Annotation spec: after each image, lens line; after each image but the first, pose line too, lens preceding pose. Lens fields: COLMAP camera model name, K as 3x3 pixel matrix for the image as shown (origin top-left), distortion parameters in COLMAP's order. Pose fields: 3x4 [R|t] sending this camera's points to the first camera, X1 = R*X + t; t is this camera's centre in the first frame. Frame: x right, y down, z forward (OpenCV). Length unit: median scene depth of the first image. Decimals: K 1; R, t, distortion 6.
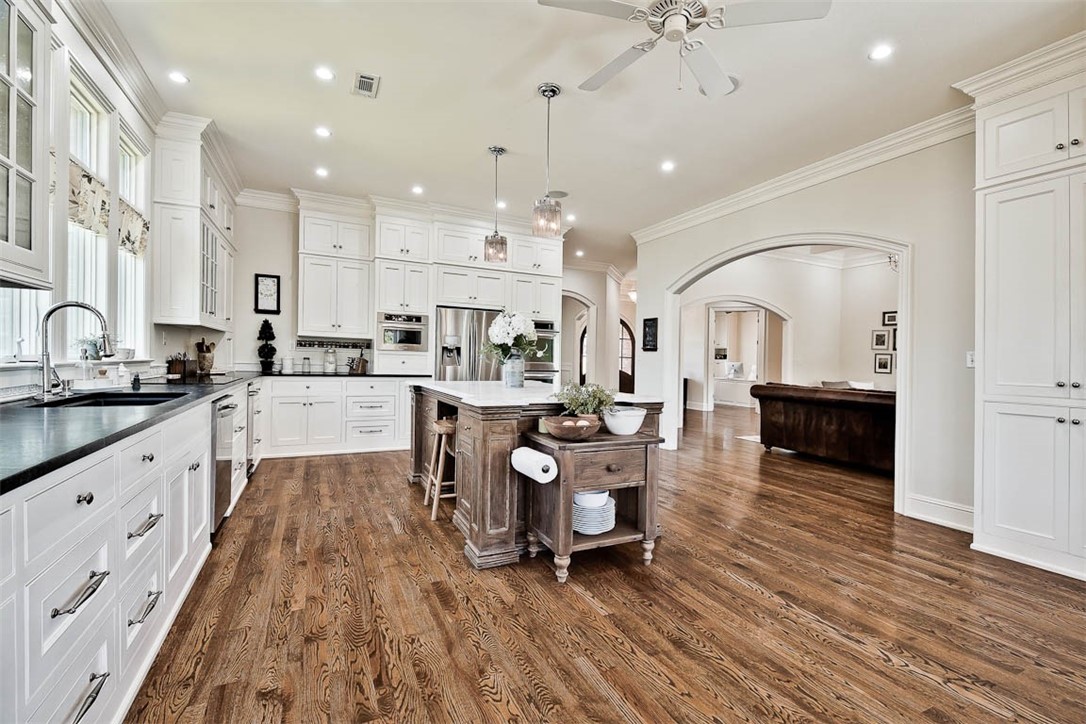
lens RADIAL K [[481.6, 0, 554.1], [0, 481.6, 360.3], [0, 0, 1]] dist [-0.007223, -0.006311]
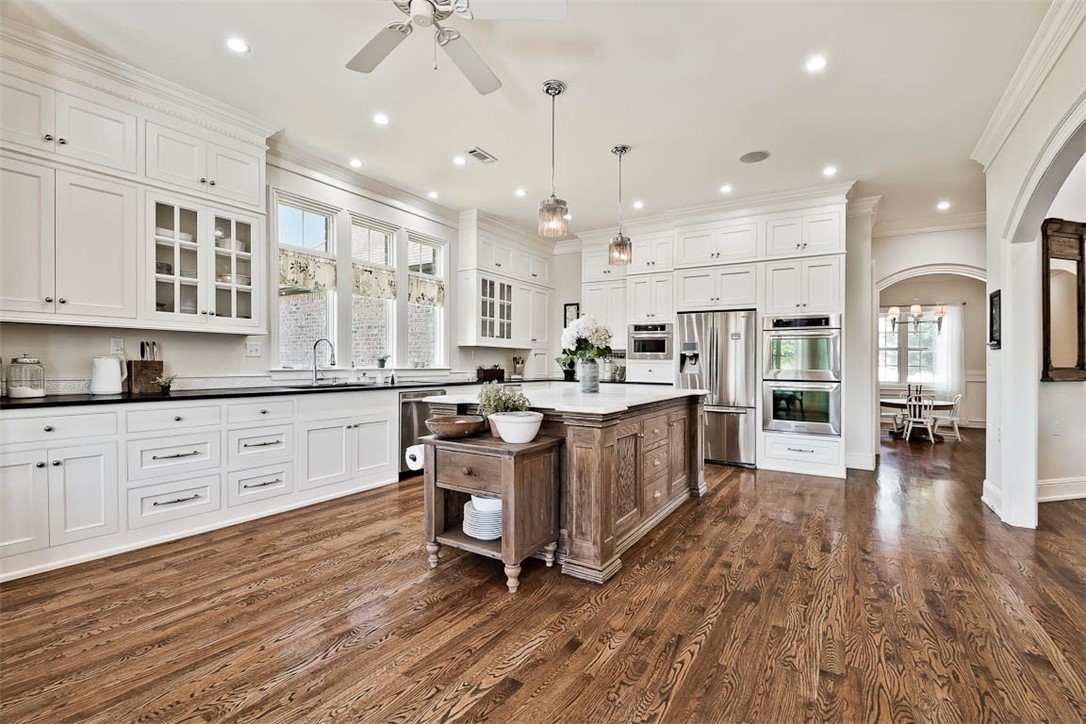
lens RADIAL K [[481.6, 0, 560.5], [0, 481.6, 366.3], [0, 0, 1]] dist [-0.007223, -0.006311]
pose [[0.529802, -0.013601, -0.848012, 0.634155], [0.003056, 0.999896, -0.014128, 0.013172], [0.848116, 0.004894, 0.529788, 0.383071]]
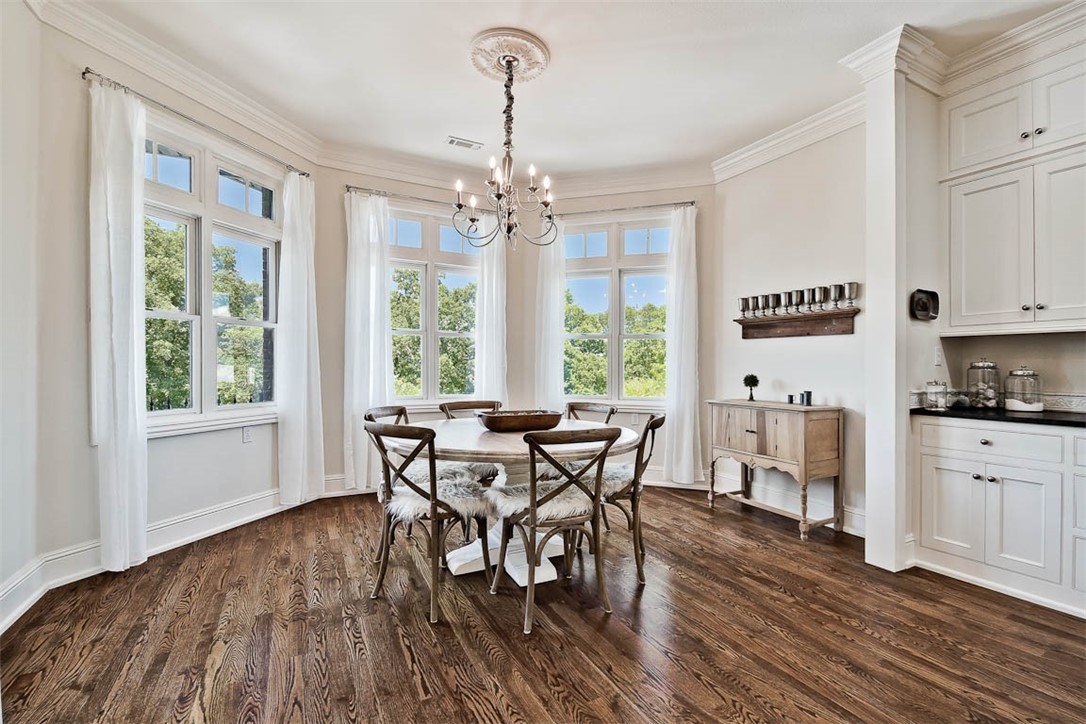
lens RADIAL K [[481.6, 0, 560.5], [0, 481.6, 379.7], [0, 0, 1]] dist [-0.007223, -0.006311]
pose [[-0.998487, -0.031954, -0.044744, 0.339240], [-0.032950, 0.999221, 0.021710, 0.009047], [0.044016, 0.023151, -0.998763, 0.710781]]
